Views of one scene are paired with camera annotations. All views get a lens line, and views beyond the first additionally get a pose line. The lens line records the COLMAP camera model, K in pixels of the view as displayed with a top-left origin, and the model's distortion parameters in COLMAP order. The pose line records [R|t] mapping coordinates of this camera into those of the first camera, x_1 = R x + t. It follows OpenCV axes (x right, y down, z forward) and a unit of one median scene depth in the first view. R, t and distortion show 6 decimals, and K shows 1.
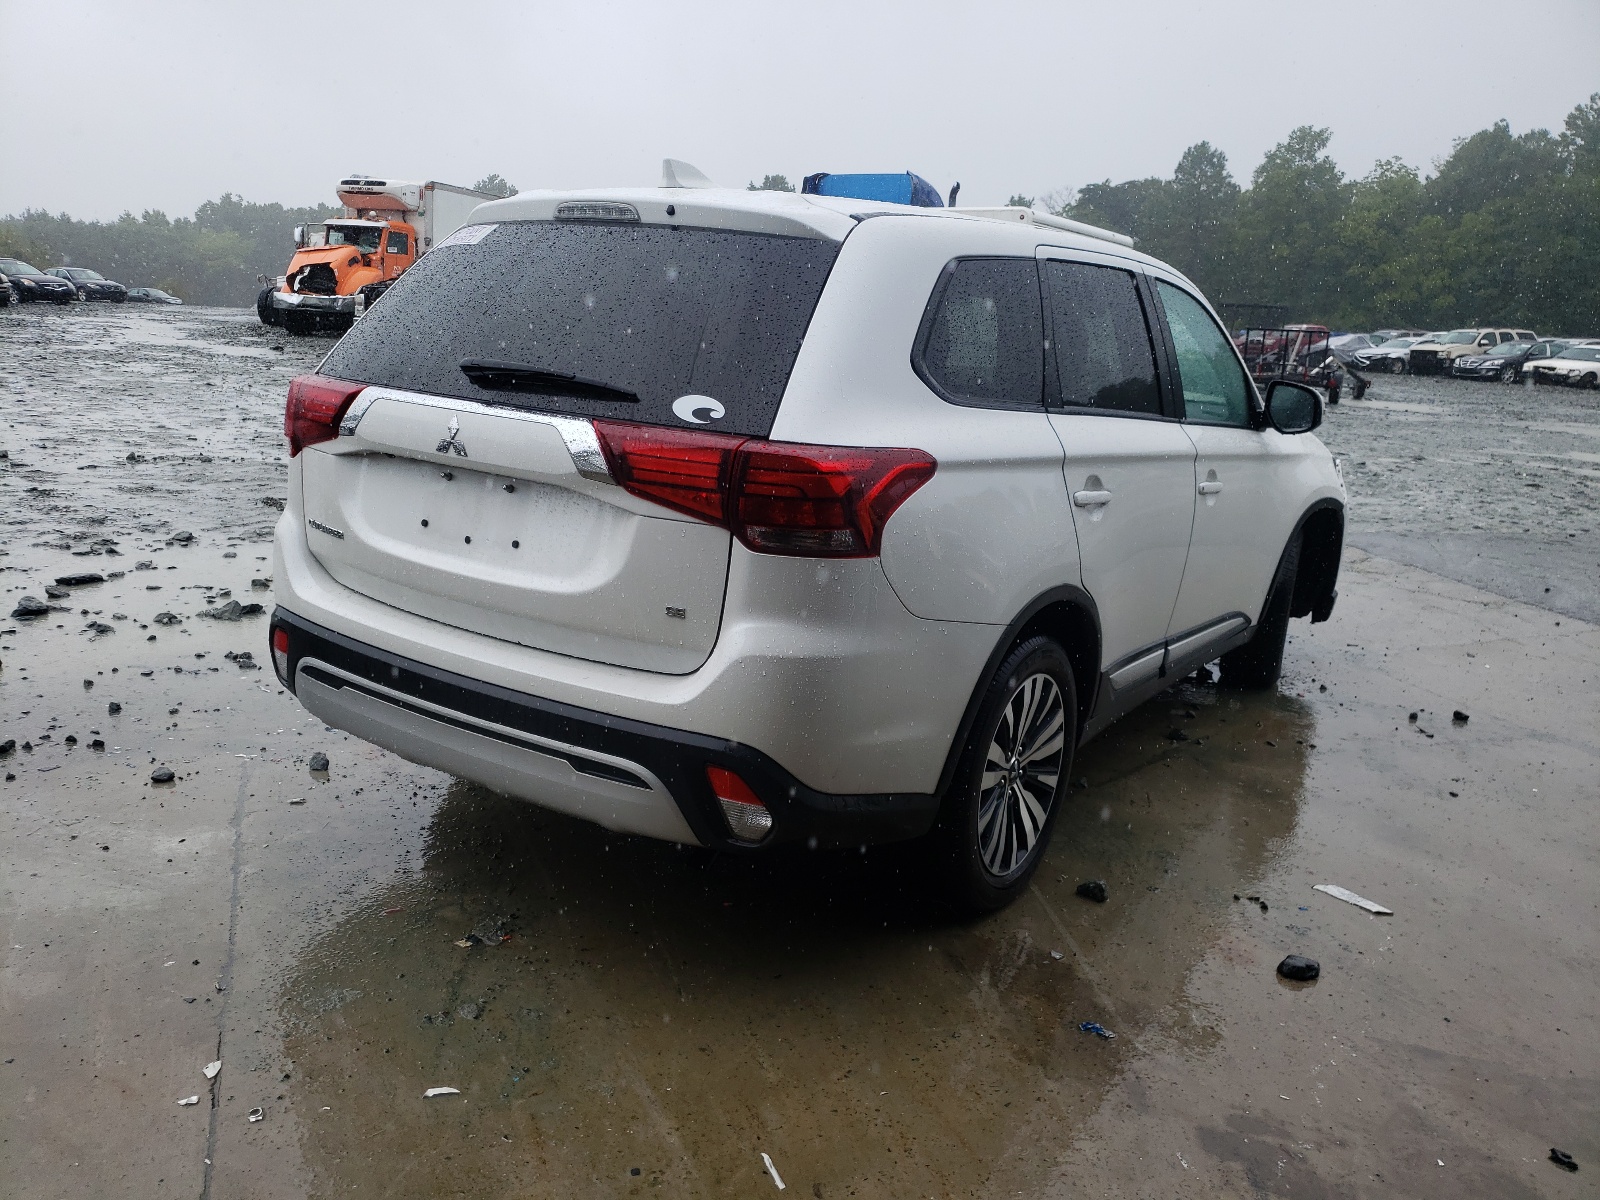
lens RADIAL K [[1228.9, 0, 810.7], [0, 1228.9, 605.6], [0, 0, 1]] dist [0.010271, 0.002684]
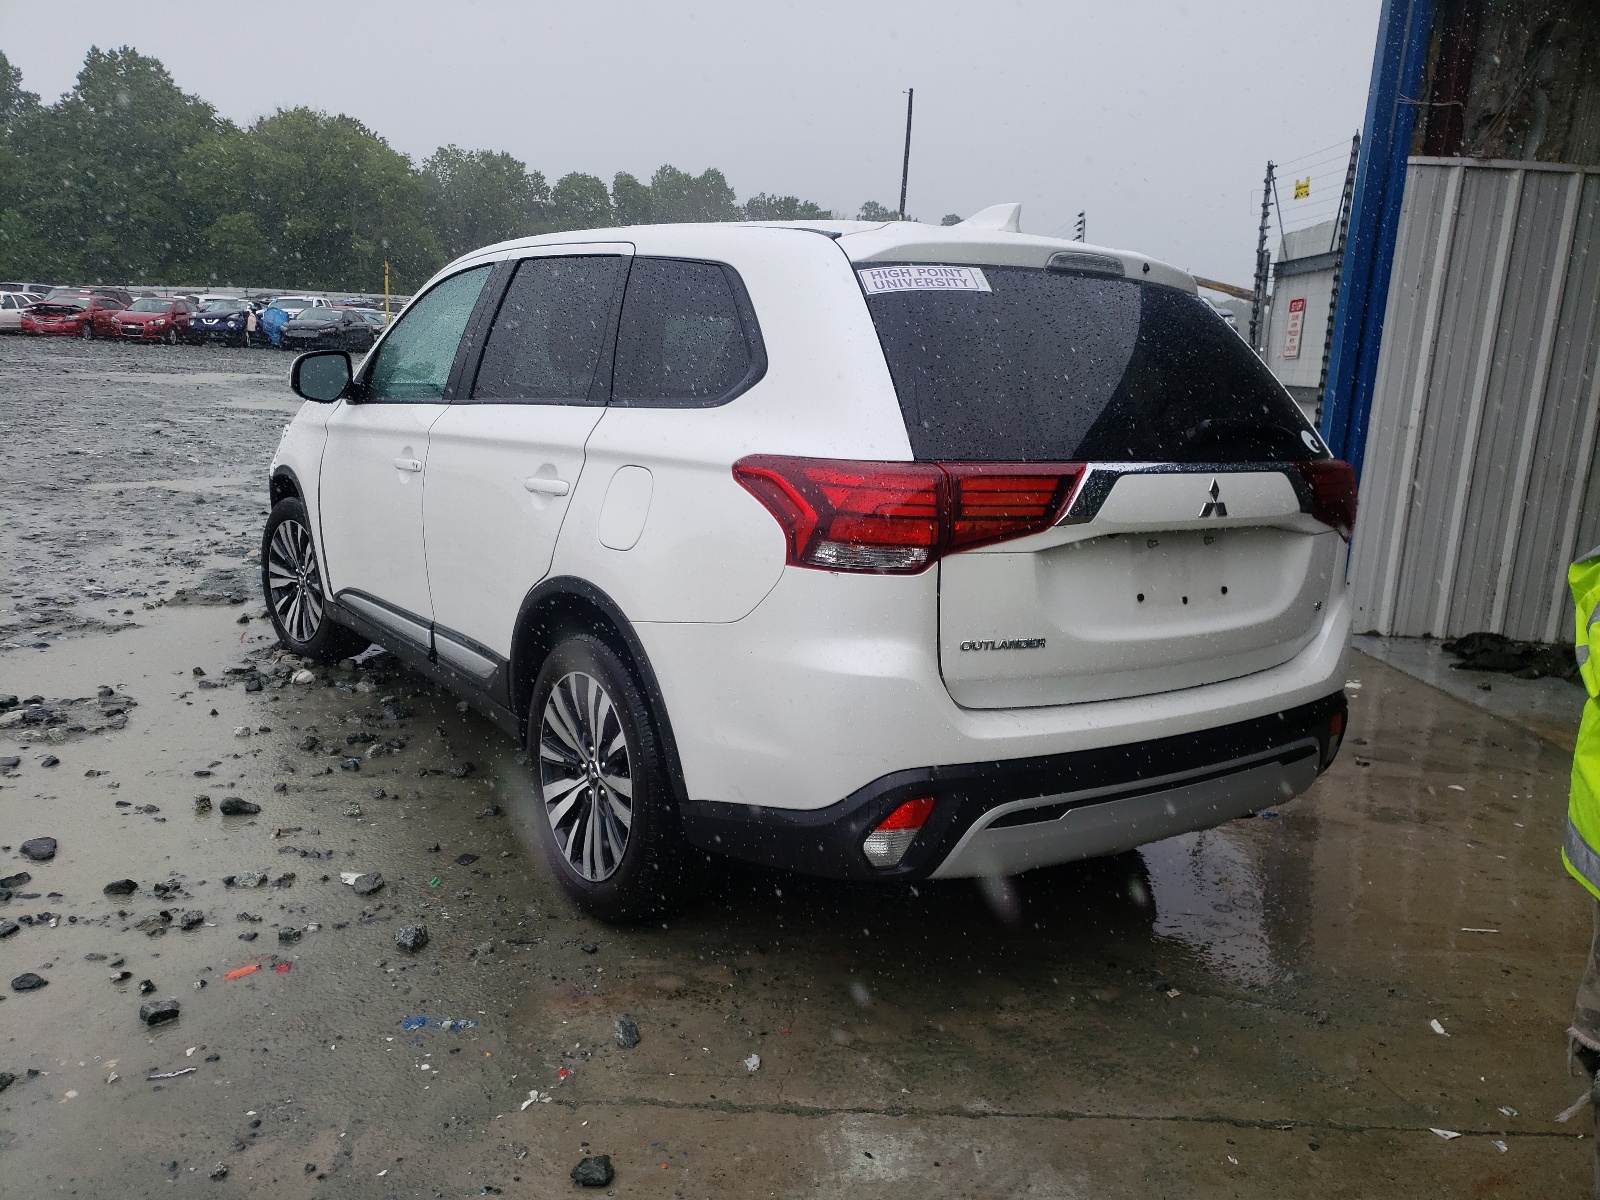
lens RADIAL K [[1212.2, 0, 800.0], [0, 1212.2, 600.0], [0, 0, 1]] dist [0.039536, 0.001534]
pose [[0.378596, -0.233854, 0.895532, -1.224948], [0.188655, 0.966740, 0.172693, -0.270486], [-0.906132, 0.103566, 0.410122, 0.832350]]
